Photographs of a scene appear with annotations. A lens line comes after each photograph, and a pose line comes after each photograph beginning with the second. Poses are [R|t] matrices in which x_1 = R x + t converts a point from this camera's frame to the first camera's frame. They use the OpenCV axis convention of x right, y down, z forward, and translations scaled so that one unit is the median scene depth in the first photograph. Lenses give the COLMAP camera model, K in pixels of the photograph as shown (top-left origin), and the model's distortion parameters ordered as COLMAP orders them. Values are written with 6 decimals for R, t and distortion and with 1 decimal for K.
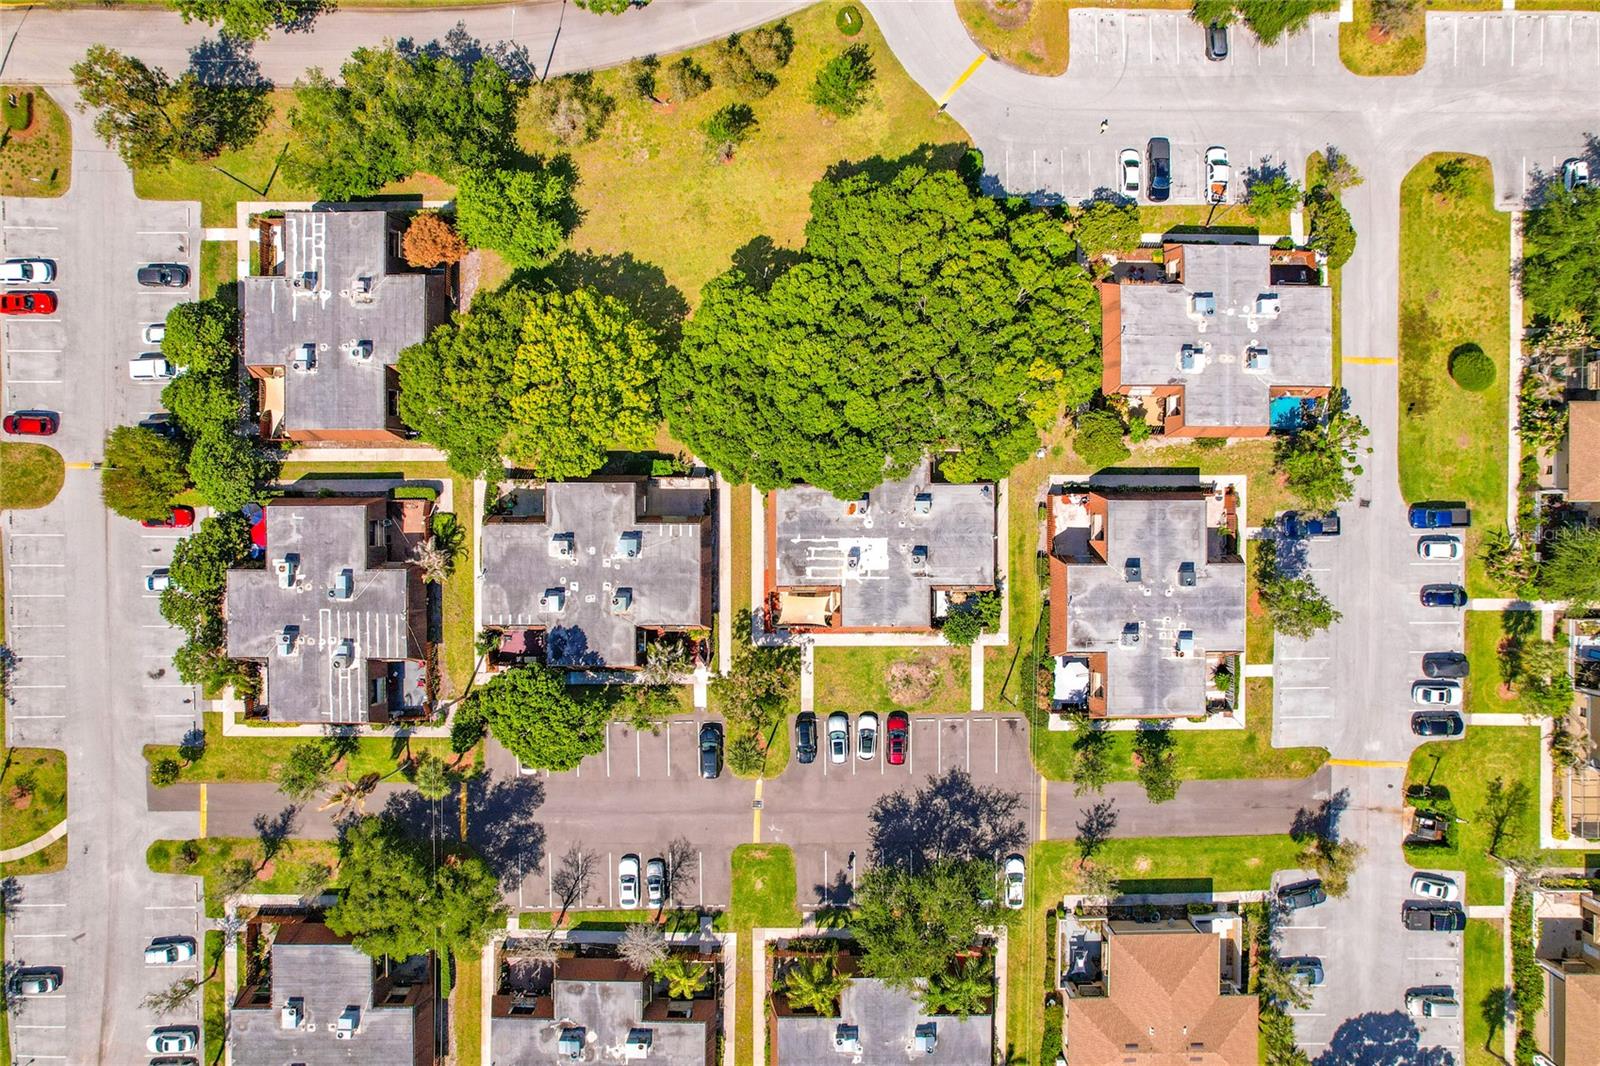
lens RADIAL K [[1026.0, 0, 807.3], [0, 1026.0, 538.2], [0, 0, 1]] dist [-0.052204, 0.038212]
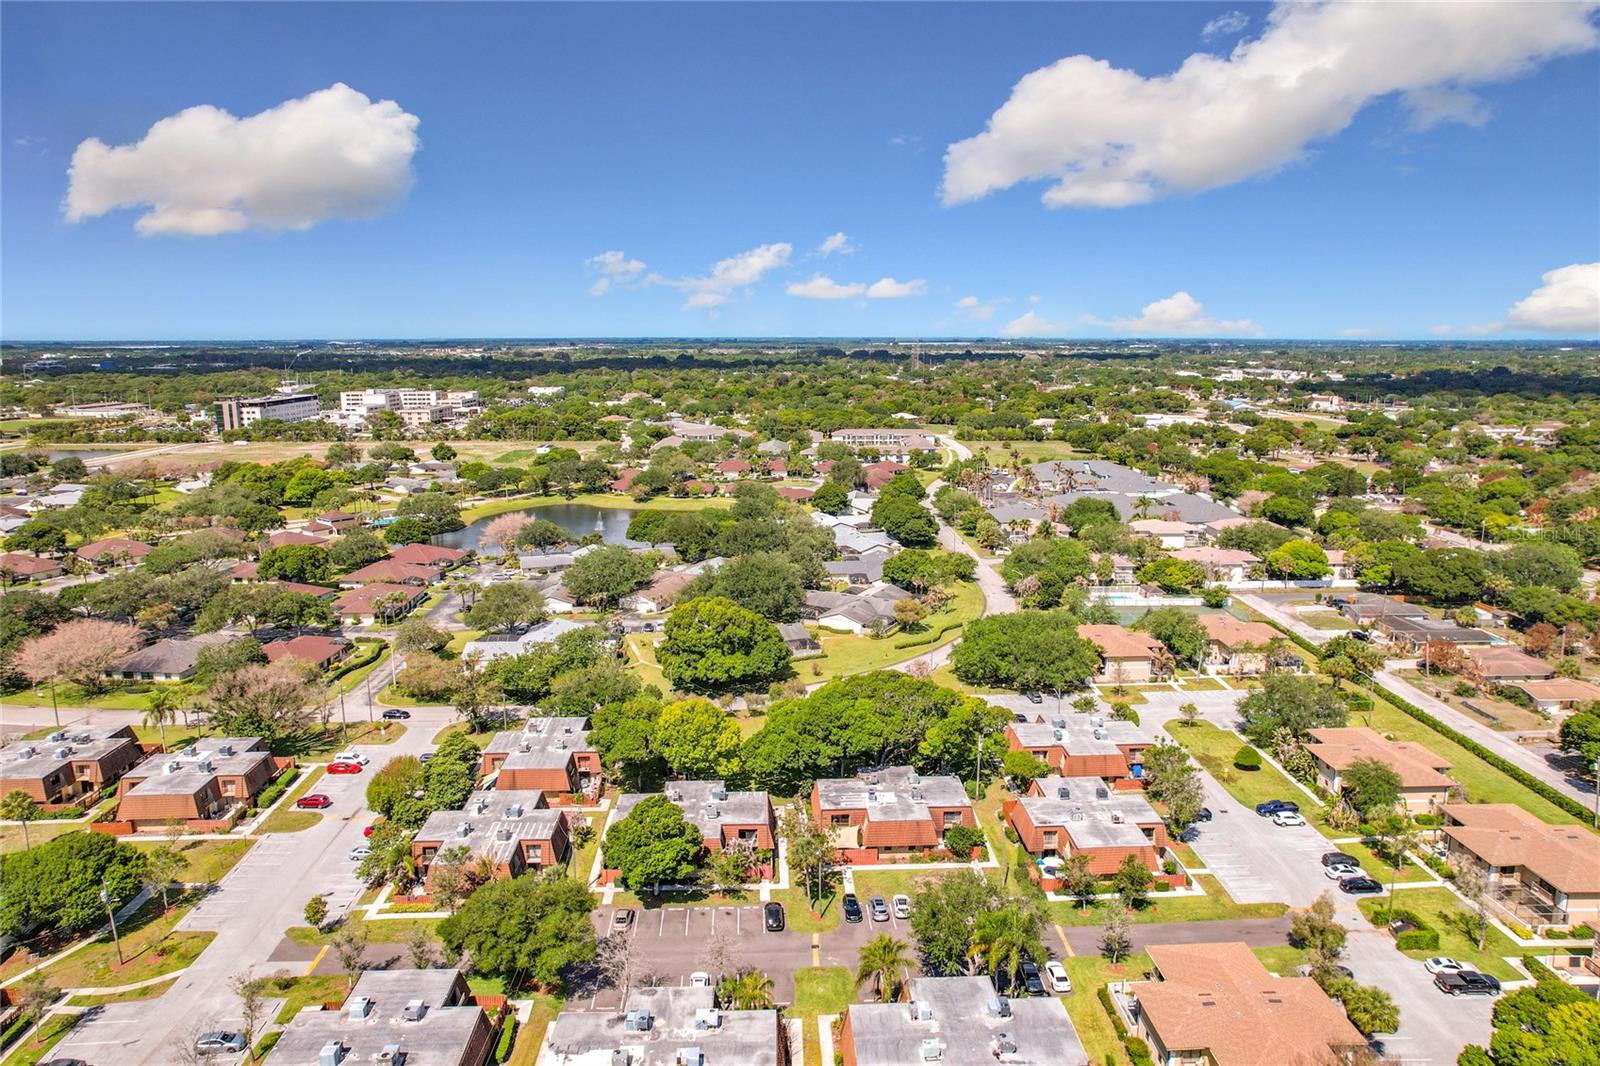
lens RADIAL K [[1026.0, 0, 807.3], [0, 1026.0, 538.2], [0, 0, 1]] dist [-0.052204, 0.038212]
pose [[0.998713, -0.020662, 0.046328, -0.105709], [0.049385, 0.187357, -0.981050, 1.352253], [0.011590, 0.982075, 0.188136, 0.357738]]
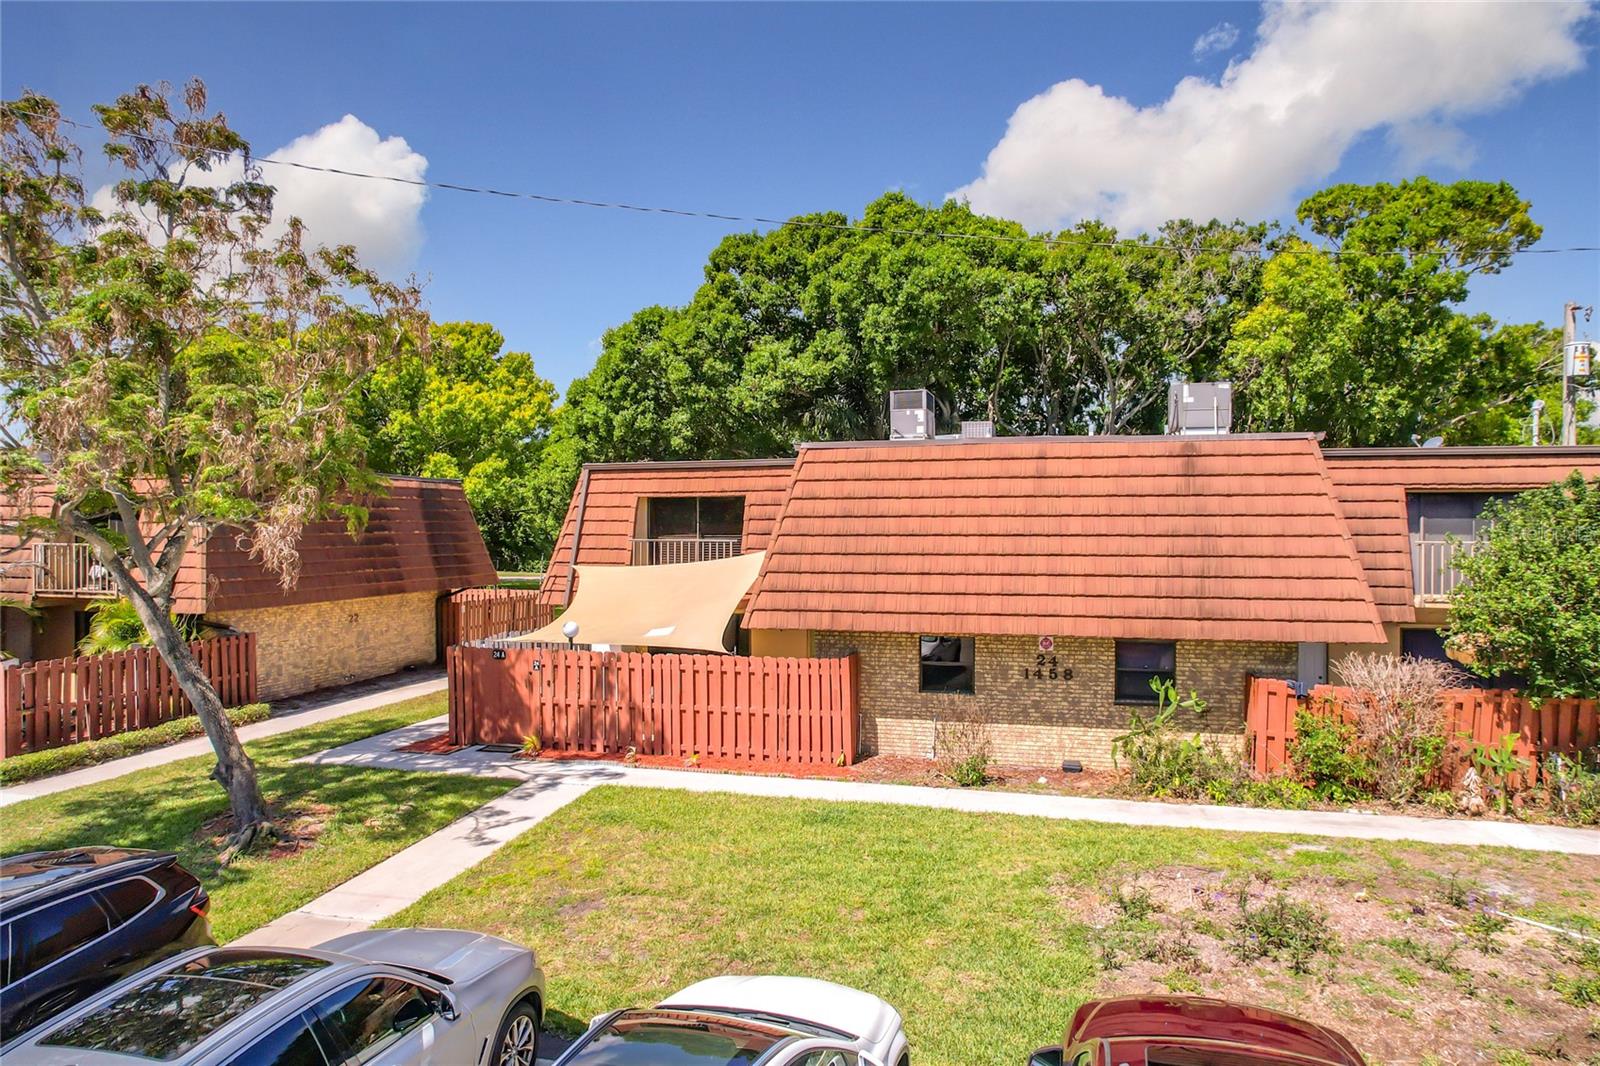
lens RADIAL K [[1026.0, 0, 807.3], [0, 1026.0, 538.2], [0, 0, 1]] dist [-0.052204, 0.038212]
pose [[0.961141, -0.014760, -0.275663, 0.084664], [-0.275715, -0.001607, -0.961238, 0.260100], [0.013745, 0.999890, -0.005614, 1.006764]]
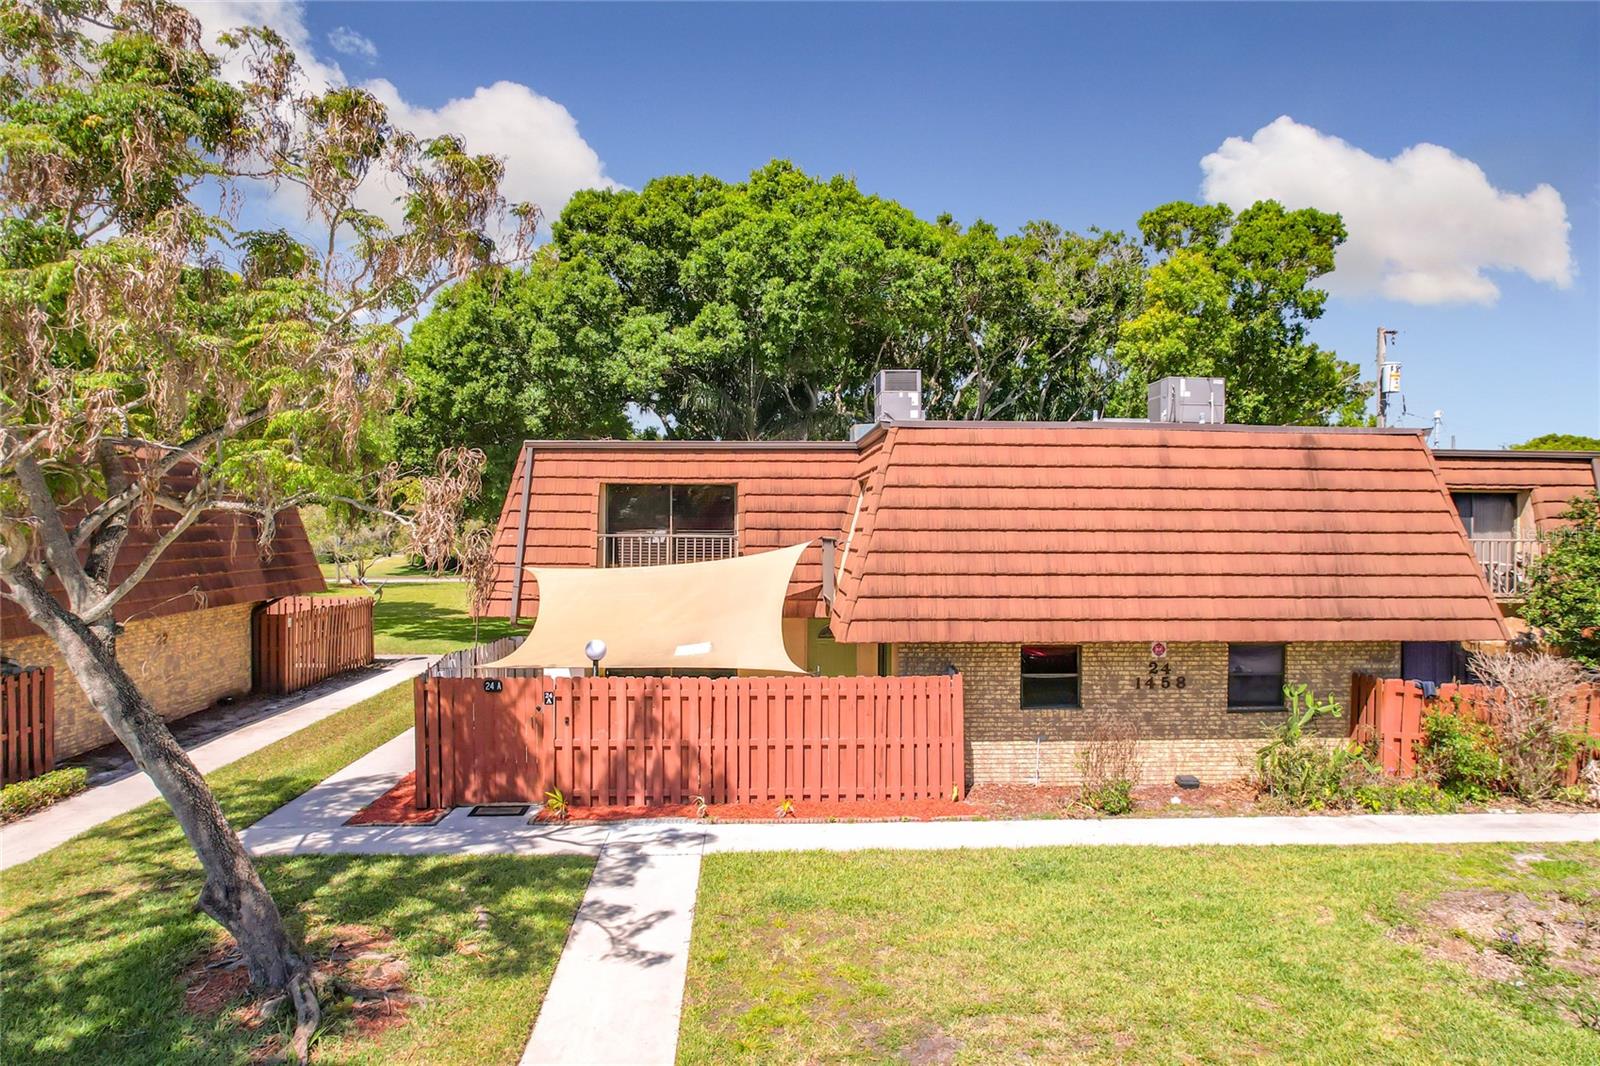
lens RADIAL K [[1018.9, 0, 800.0], [0, 1018.9, 533.0], [0, 0, 1]] dist [-0.060840, 0.052918]
pose [[0.999273, -0.012109, 0.036148, 0.014170], [0.036101, -0.004123, -0.999340, 0.237148], [0.012250, 0.999918, -0.003683, 1.006004]]
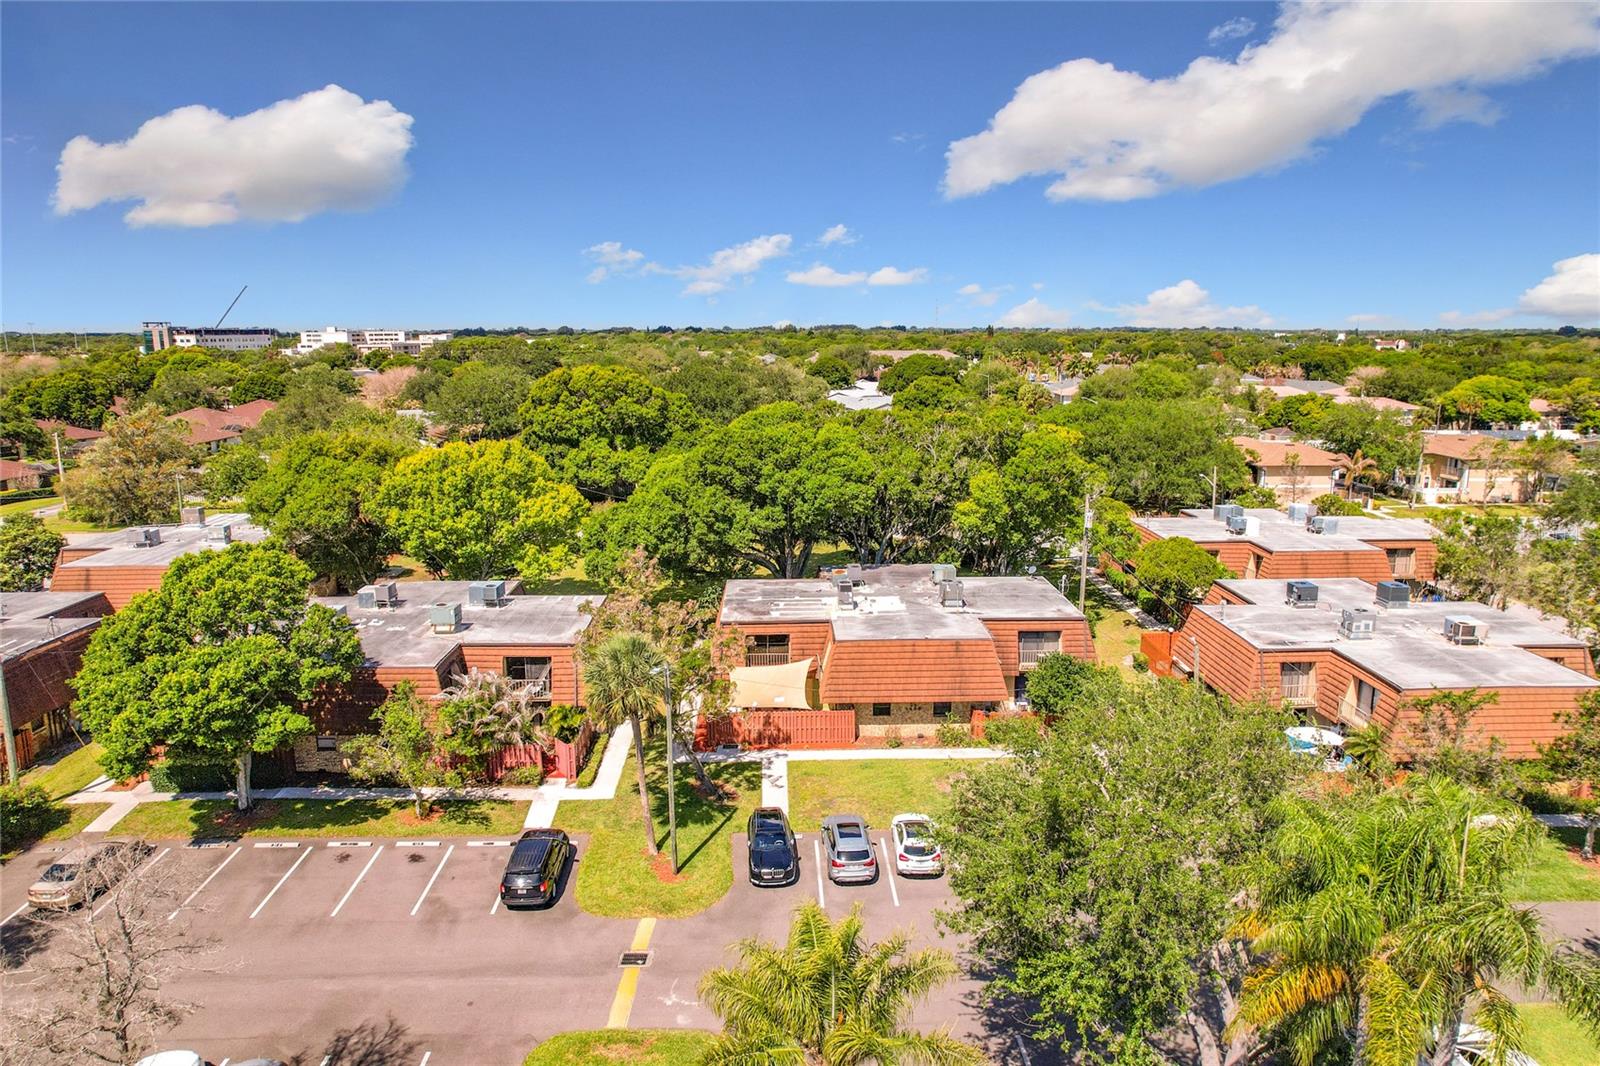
lens RADIAL K [[1026.0, 0, 807.3], [0, 1026.0, 538.2], [0, 0, 1]] dist [-0.052204, 0.038212]
pose [[0.999401, -0.019835, 0.028348, 0.004185], [0.031565, 0.187230, -0.981809, 0.608602], [0.014167, 0.982116, 0.187744, 0.833280]]
